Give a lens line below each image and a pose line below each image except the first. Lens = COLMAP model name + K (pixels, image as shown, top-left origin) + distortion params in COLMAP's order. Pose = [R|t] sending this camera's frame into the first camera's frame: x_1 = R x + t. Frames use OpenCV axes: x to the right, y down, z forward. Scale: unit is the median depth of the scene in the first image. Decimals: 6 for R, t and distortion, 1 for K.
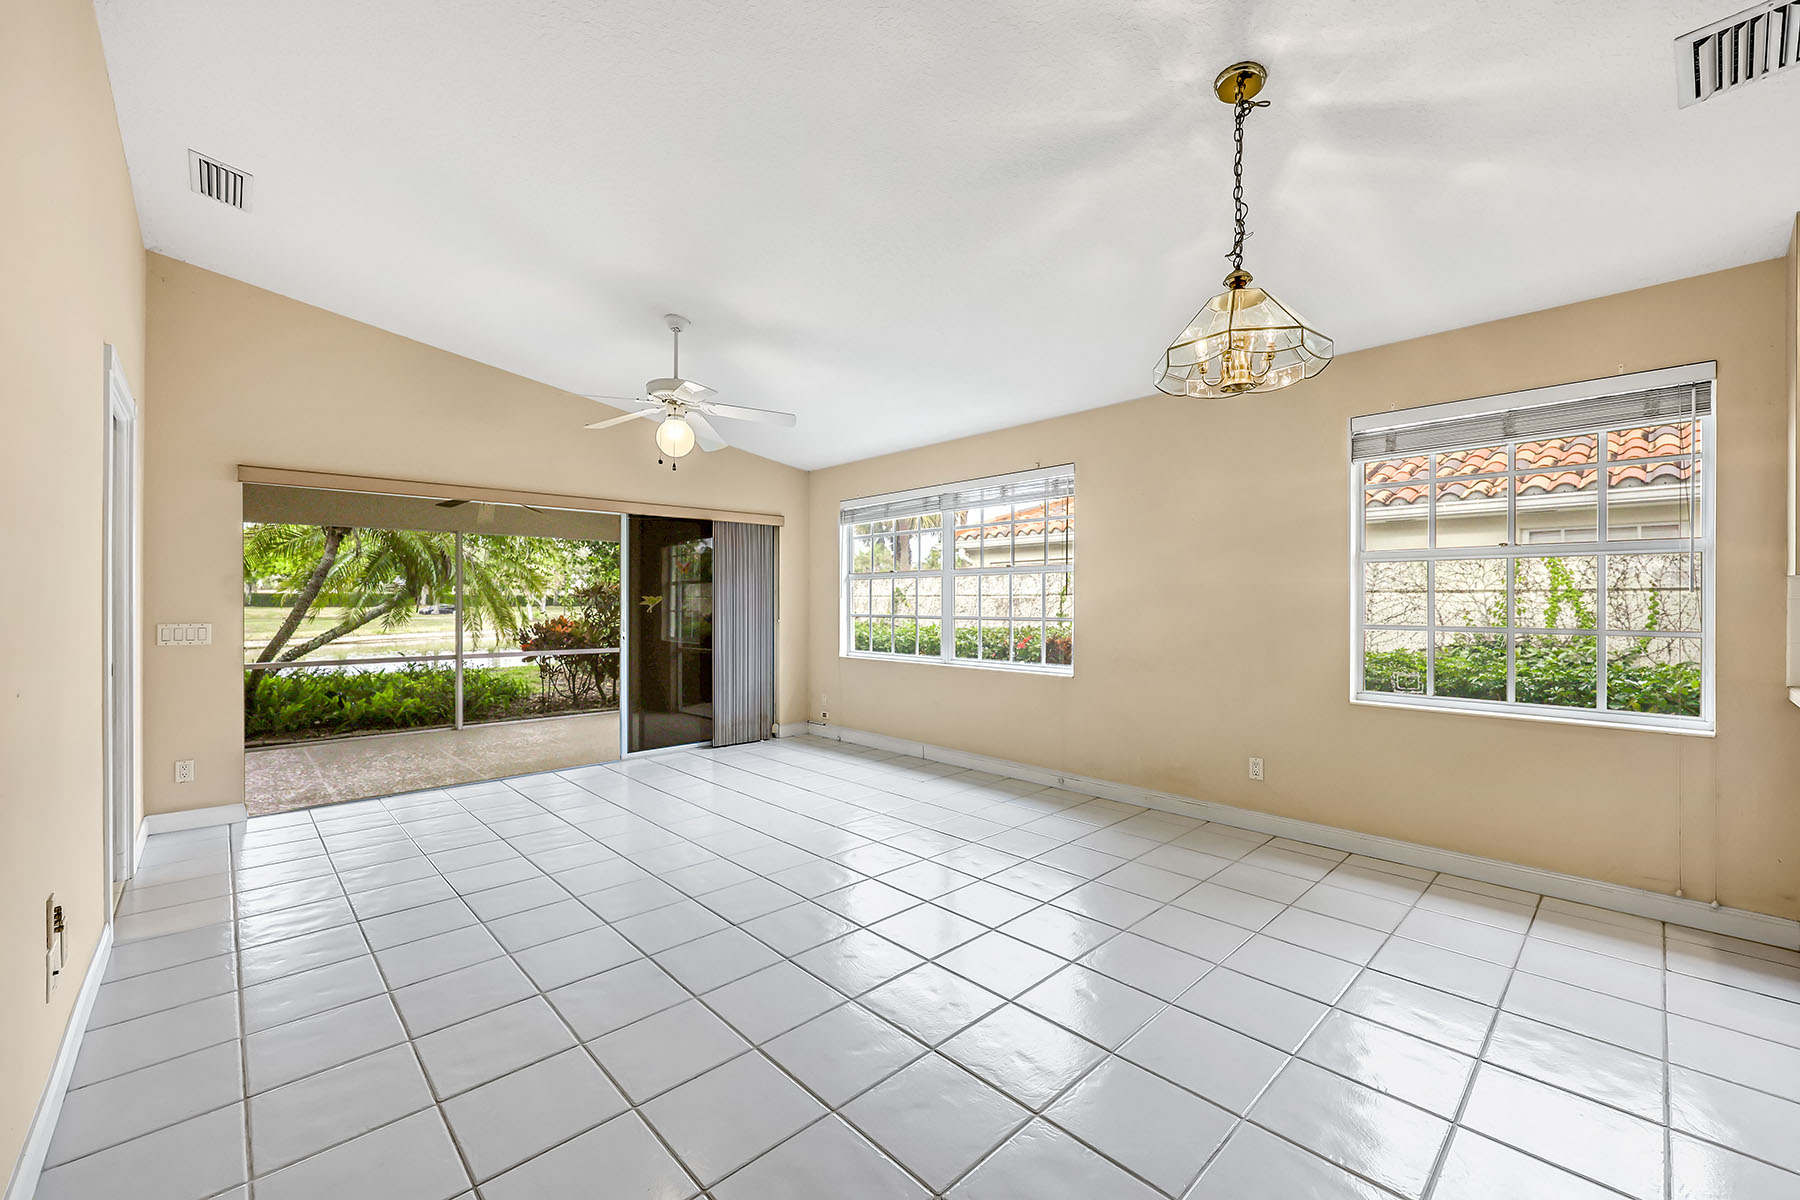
lens RADIAL K [[722.3, 0, 895.8], [0, 722.3, 601.1], [0, 0, 1]] dist [0.000971, -0.000546]
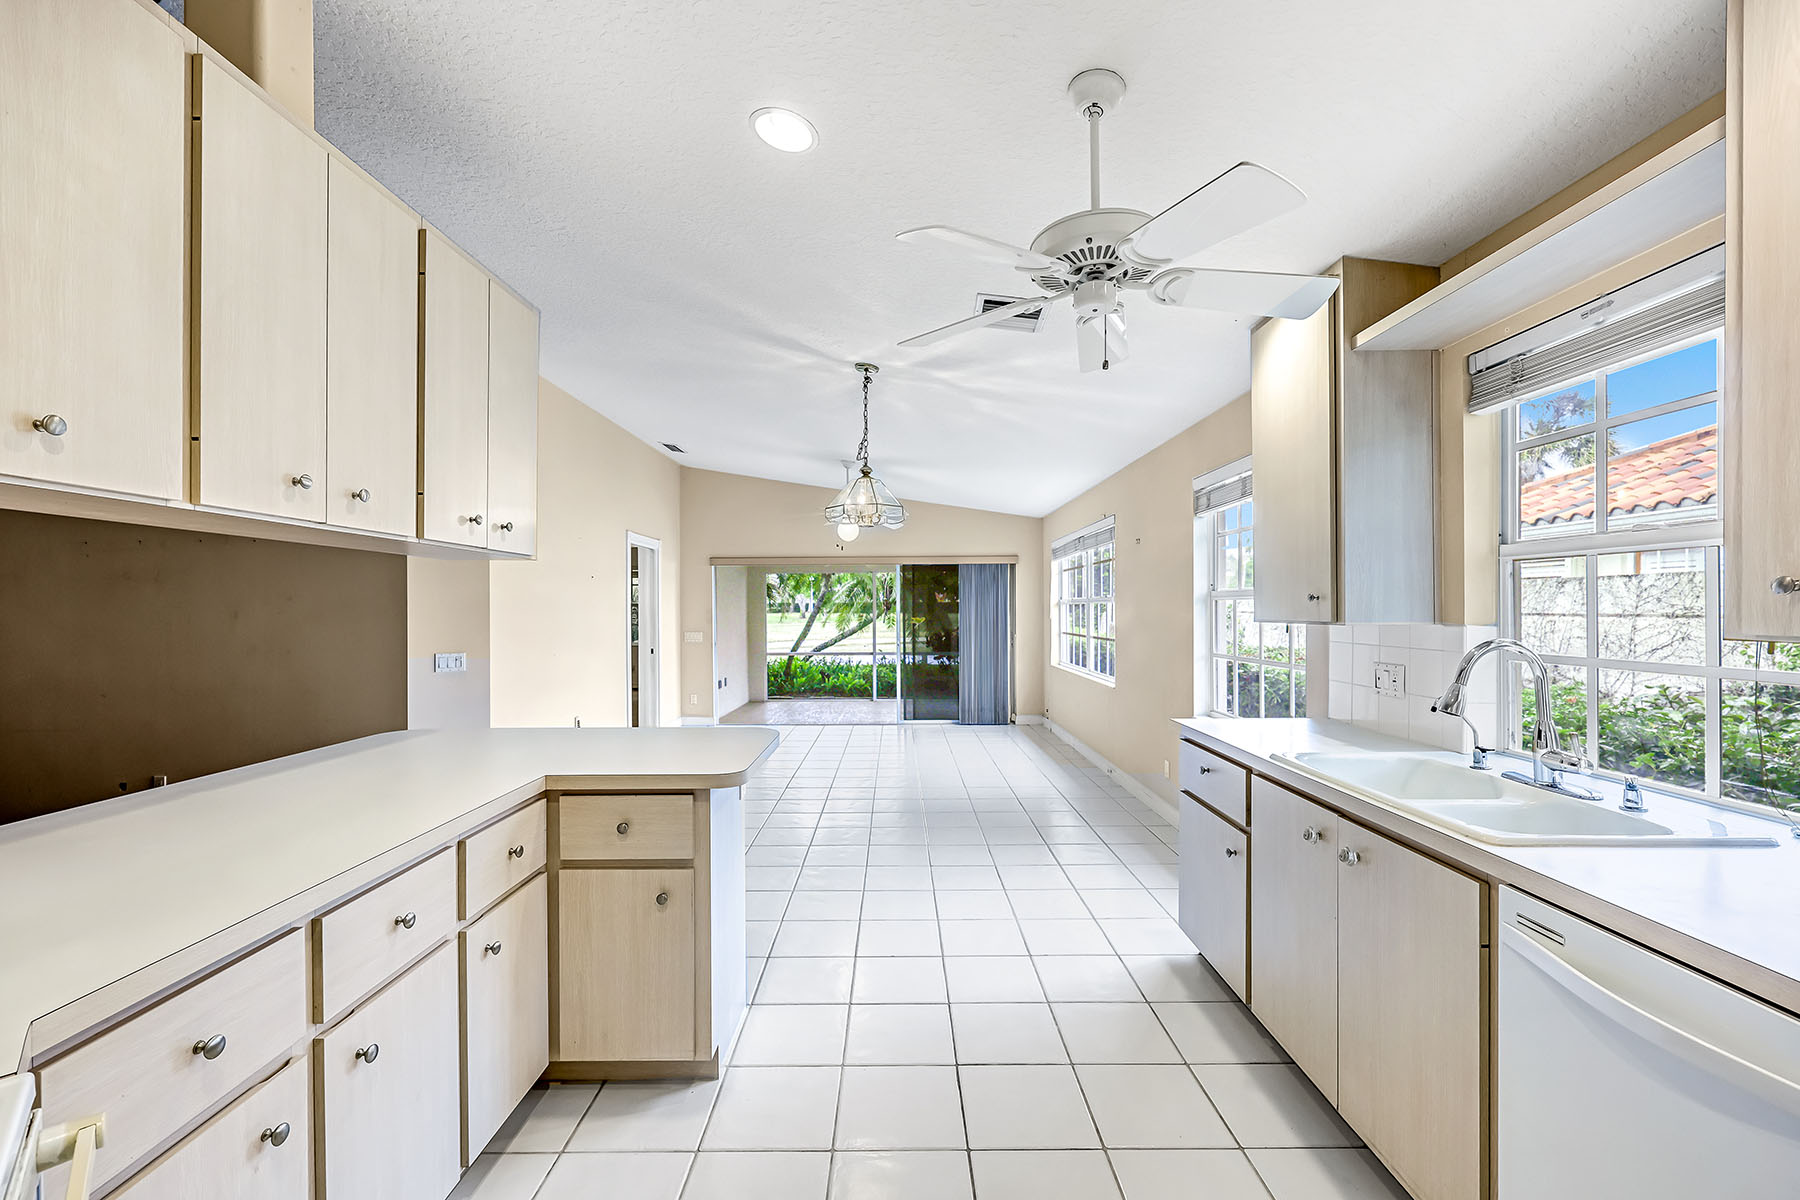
lens RADIAL K [[722.3, 0, 888.6], [0, 722.3, 606.5], [0, 0, 1]] dist [0.000971, -0.000546]
pose [[0.725402, -0.005841, -0.688300, 0.616507], [0.006748, 0.999976, -0.001374, -0.026925], [0.688292, -0.003648, 0.725425, -0.120432]]
